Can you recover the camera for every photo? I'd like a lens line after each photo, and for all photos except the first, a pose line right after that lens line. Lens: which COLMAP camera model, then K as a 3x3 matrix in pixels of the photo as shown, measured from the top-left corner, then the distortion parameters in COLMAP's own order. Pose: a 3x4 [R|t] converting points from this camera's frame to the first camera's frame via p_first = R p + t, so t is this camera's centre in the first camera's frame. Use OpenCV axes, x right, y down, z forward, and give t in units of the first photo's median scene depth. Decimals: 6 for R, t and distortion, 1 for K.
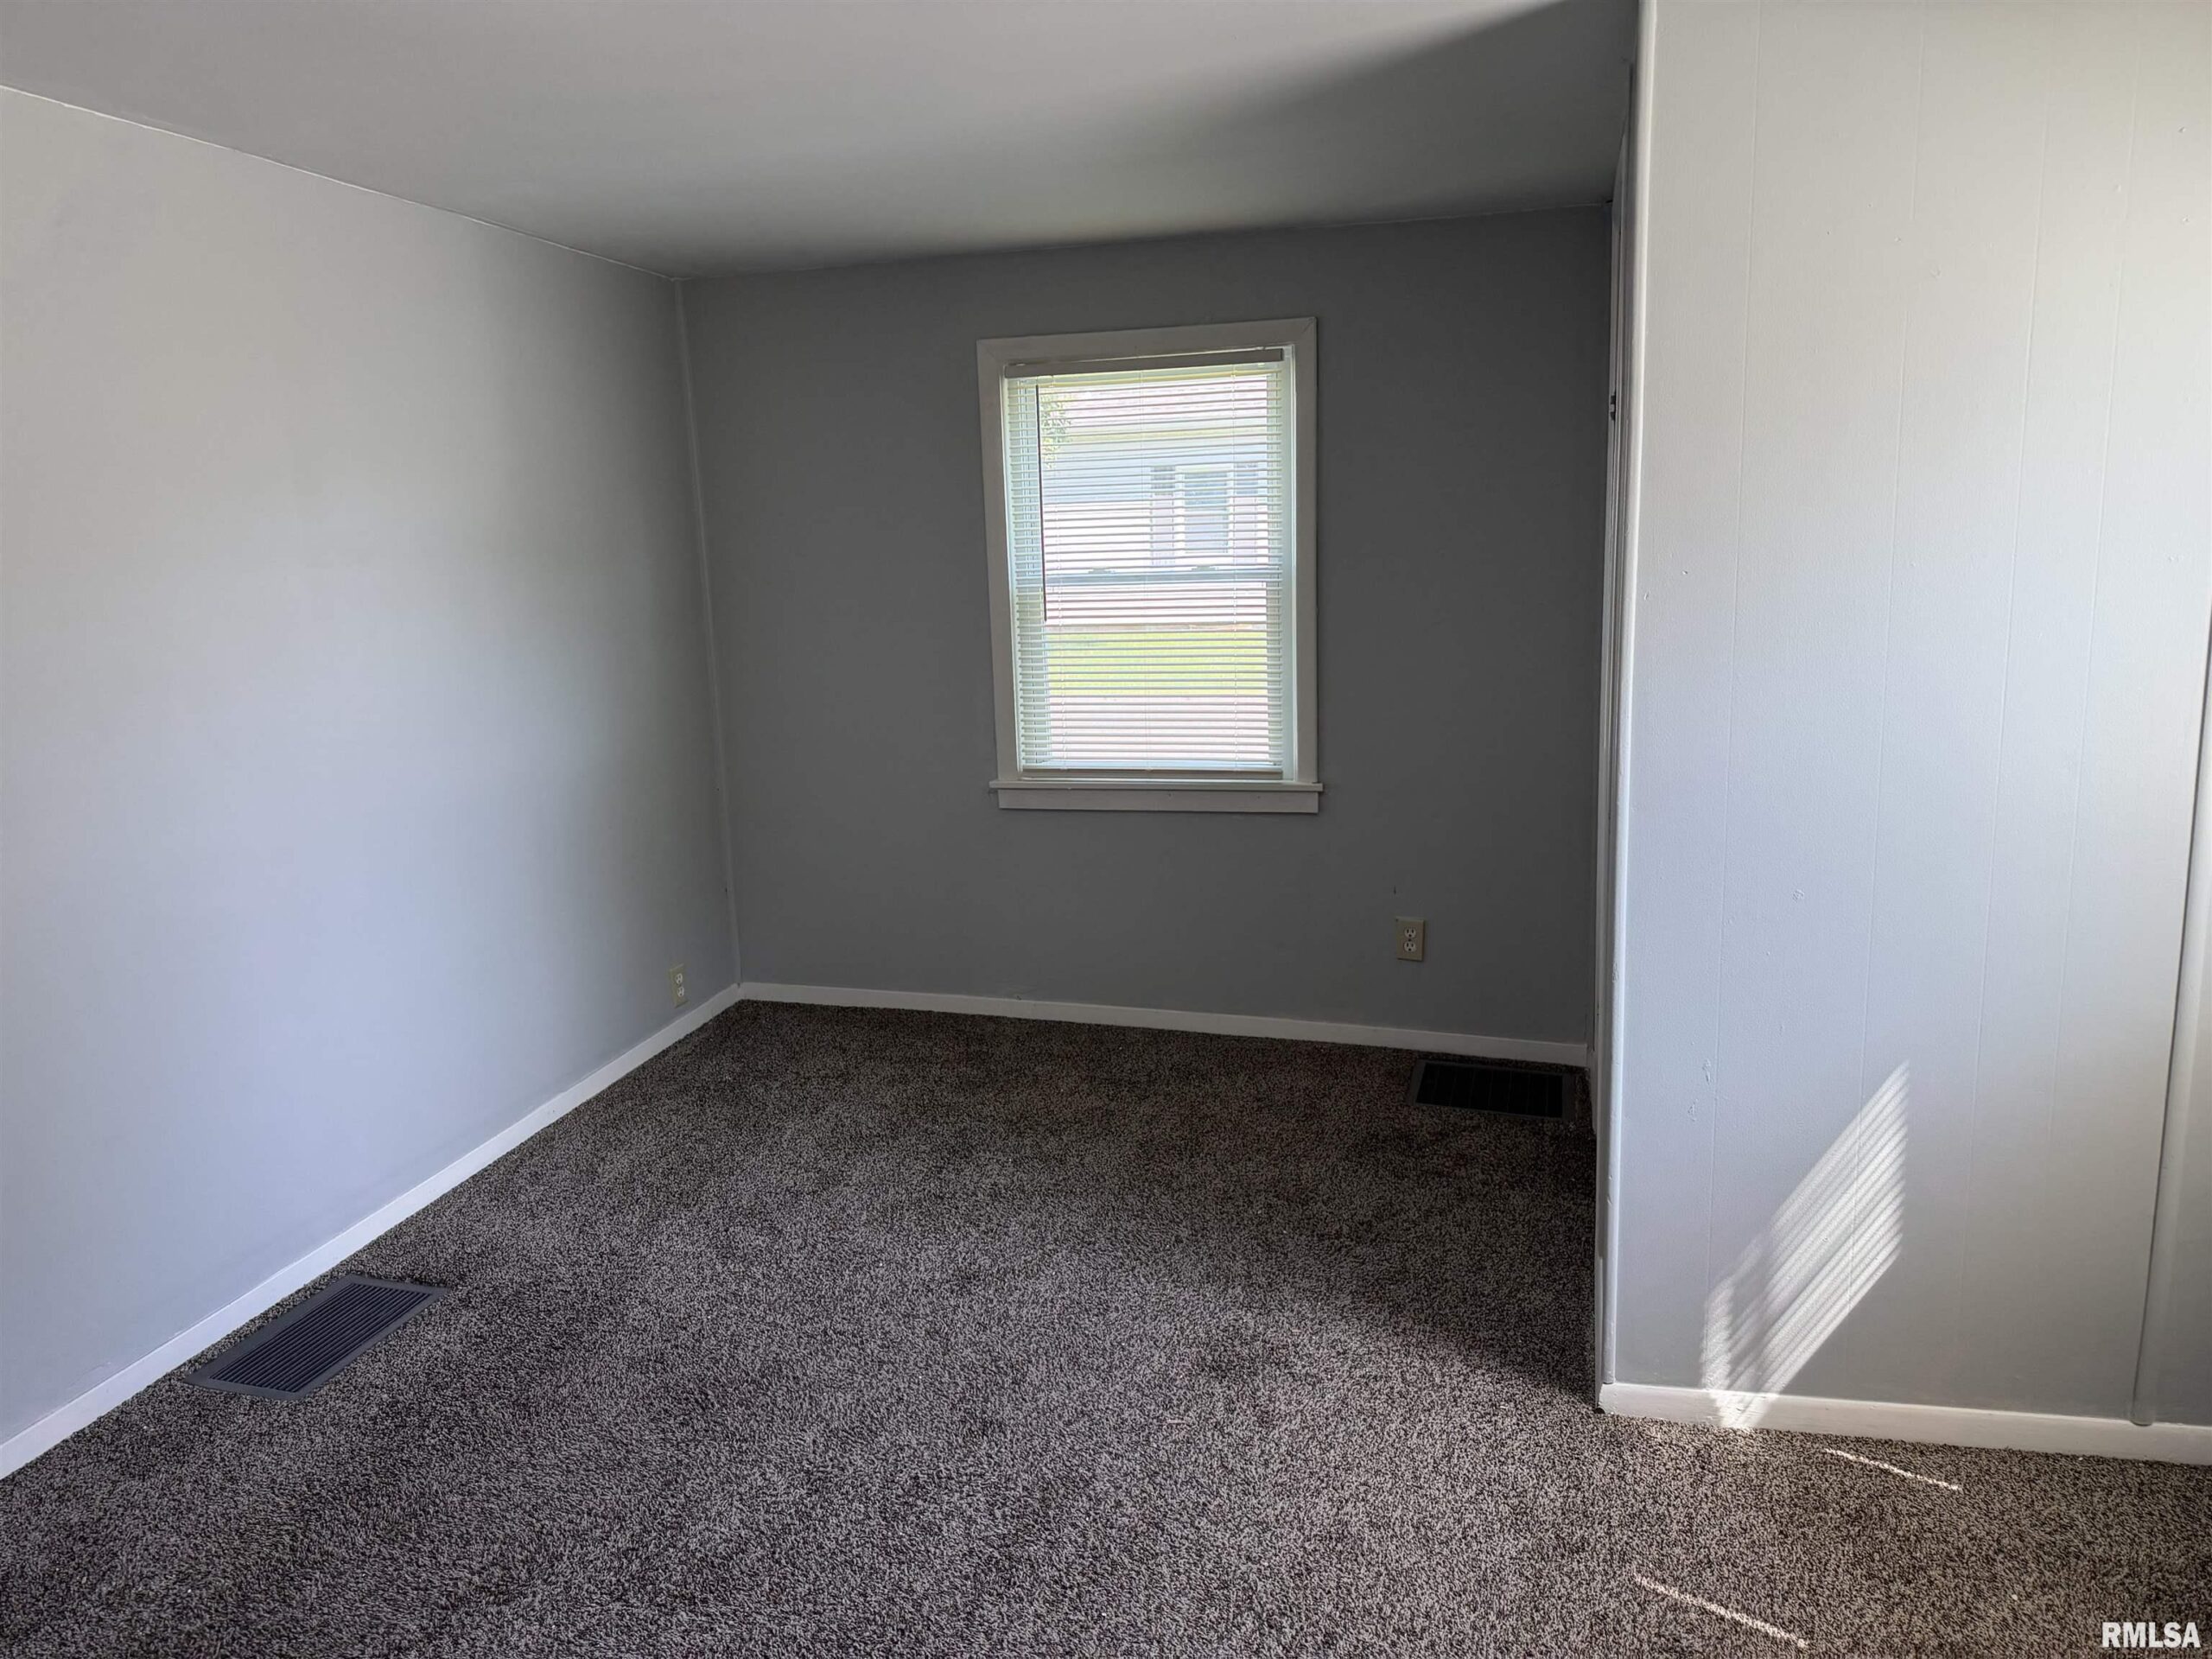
lens RADIAL K [[1530.2, 0, 1106.7], [0, 1530.2, 808.6], [0, 0, 1]] dist [0.032439, -0.047240]
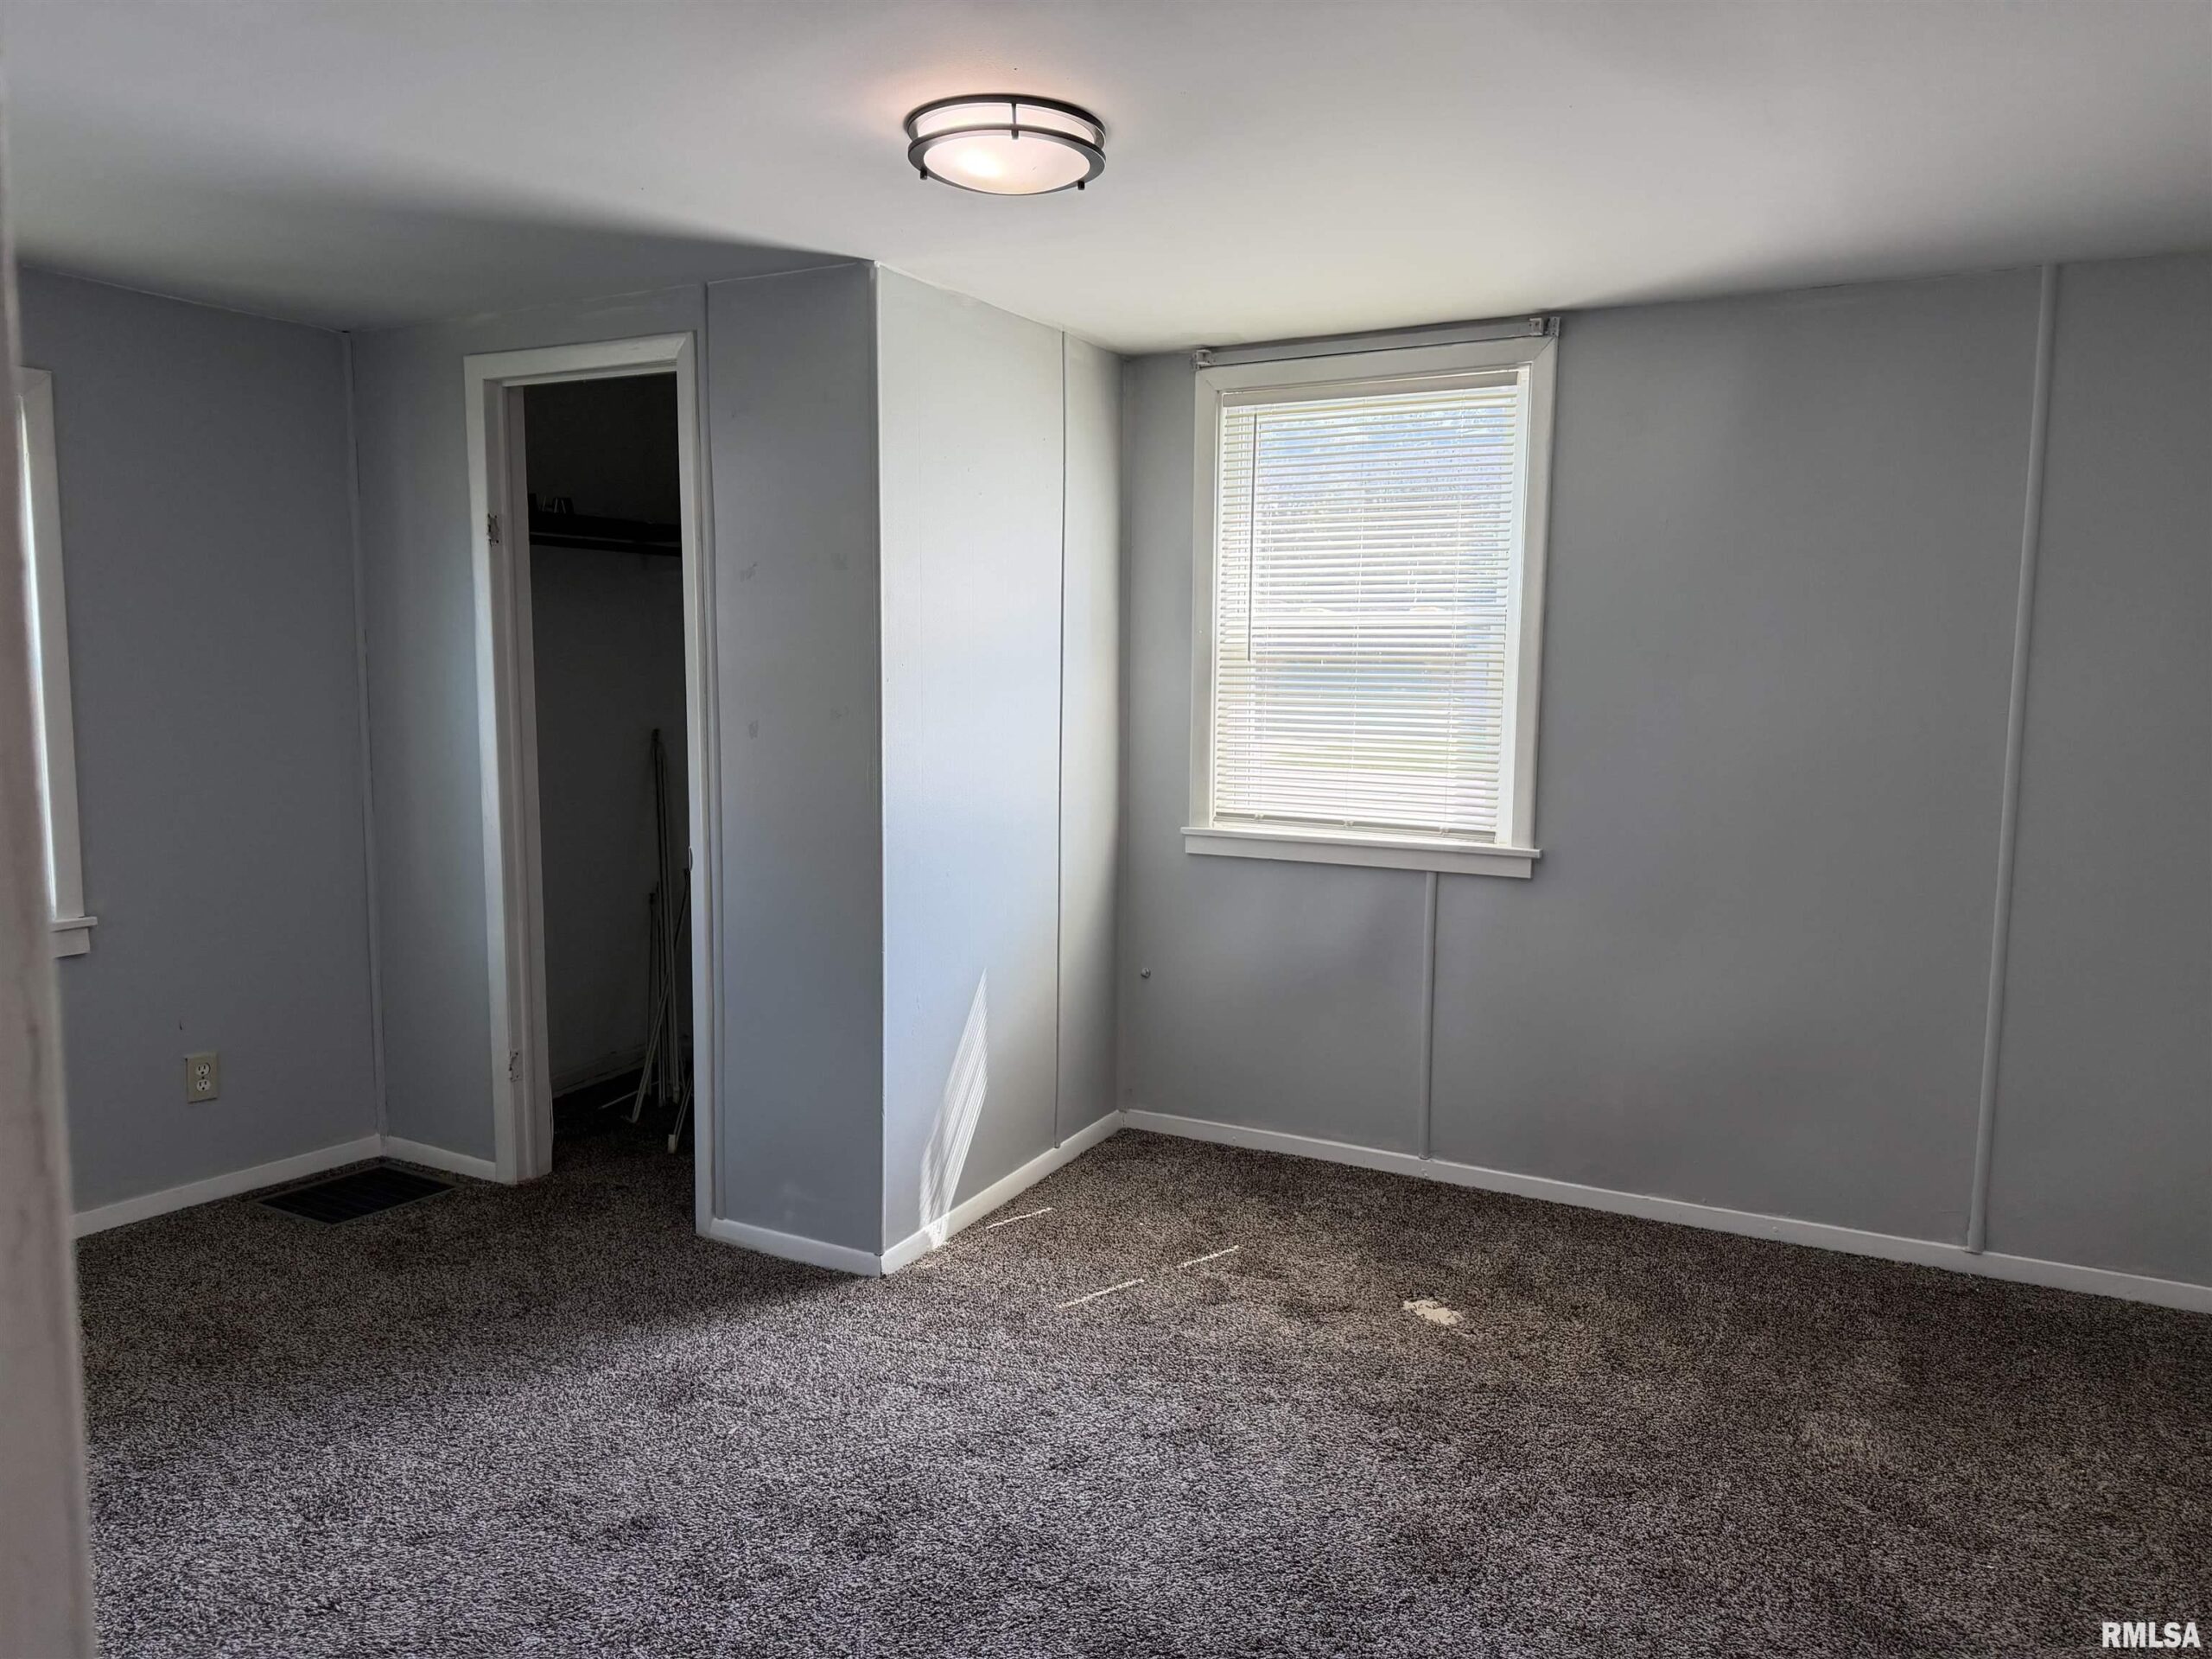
lens RADIAL K [[1547.3, 0, 1113.5], [0, 1547.3, 841.2], [0, 0, 1]] dist [0.162347, -0.263886]
pose [[0.228830, -0.084500, 0.969792, -0.953033], [0.151521, 0.987175, 0.050262, -0.026947], [-0.961602, 0.135443, 0.238699, 0.425656]]
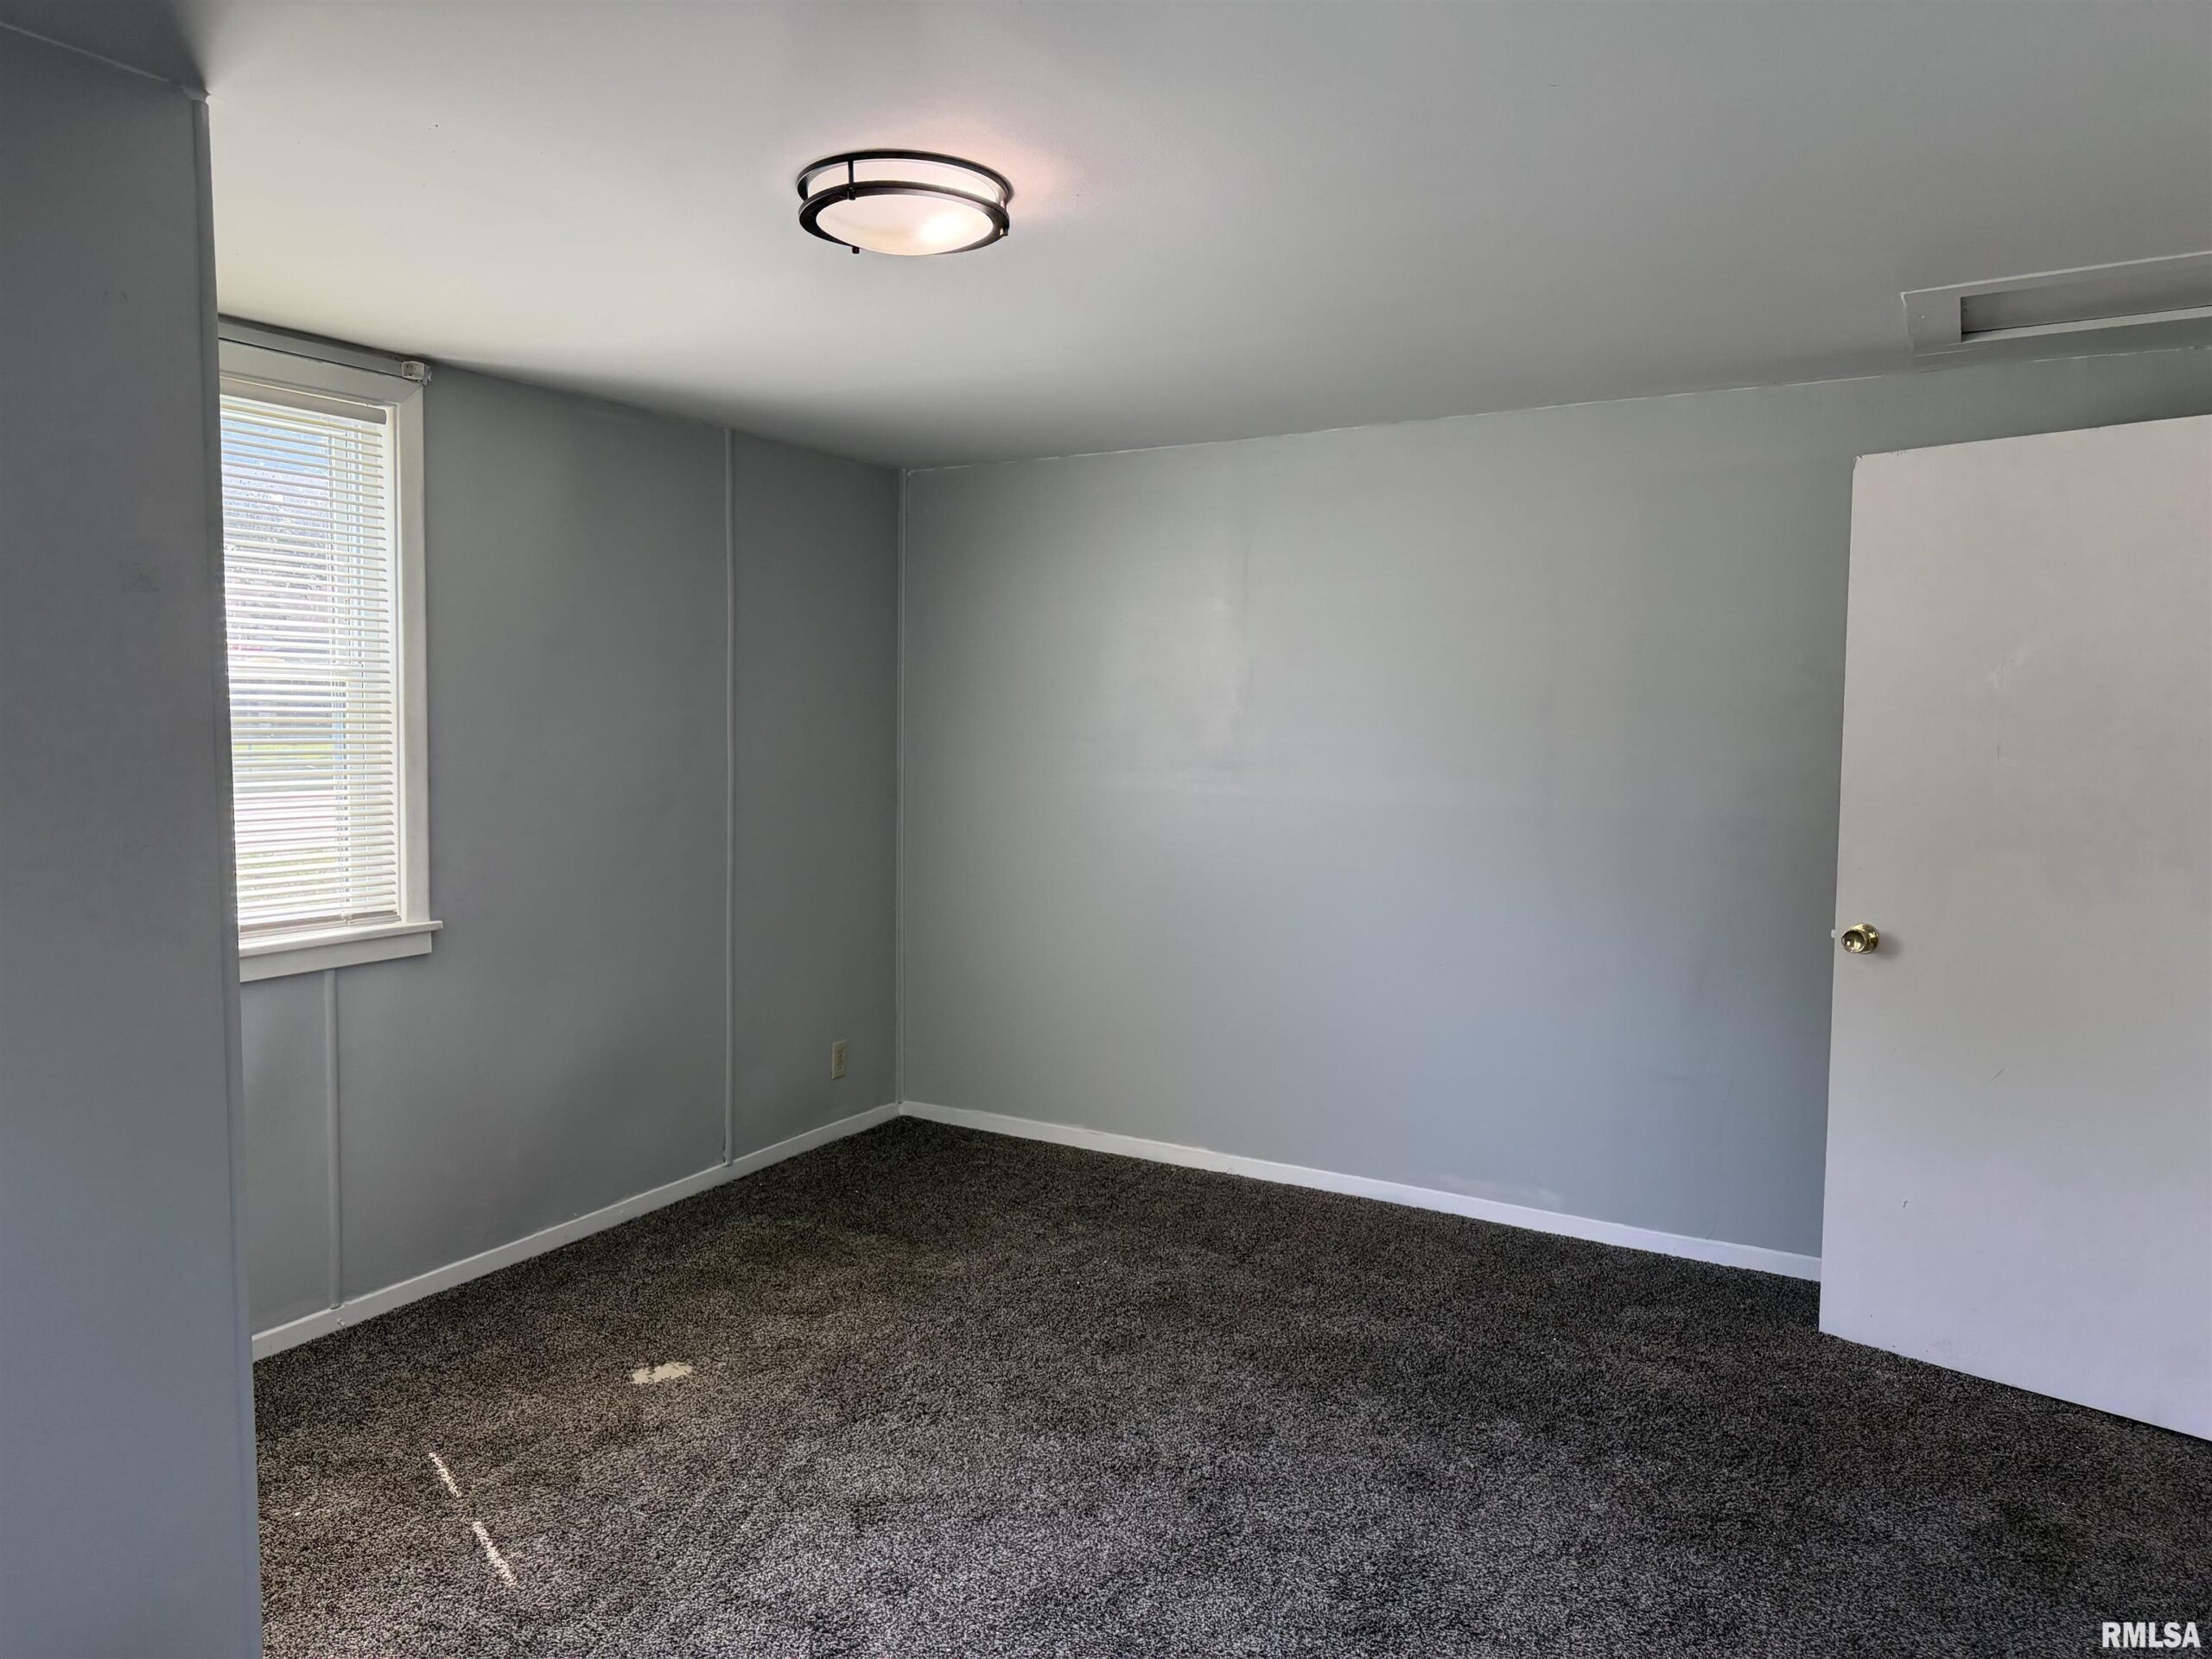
lens RADIAL K [[1551.7, 0, 1106.0], [0, 1551.7, 829.5], [0, 0, 1]] dist [0.151765, -0.244760]
pose [[-0.969389, -0.007132, 0.245428, -0.331910], [0.053881, 0.969034, 0.240977, -0.279056], [-0.239547, 0.246825, -0.938986, 1.592969]]
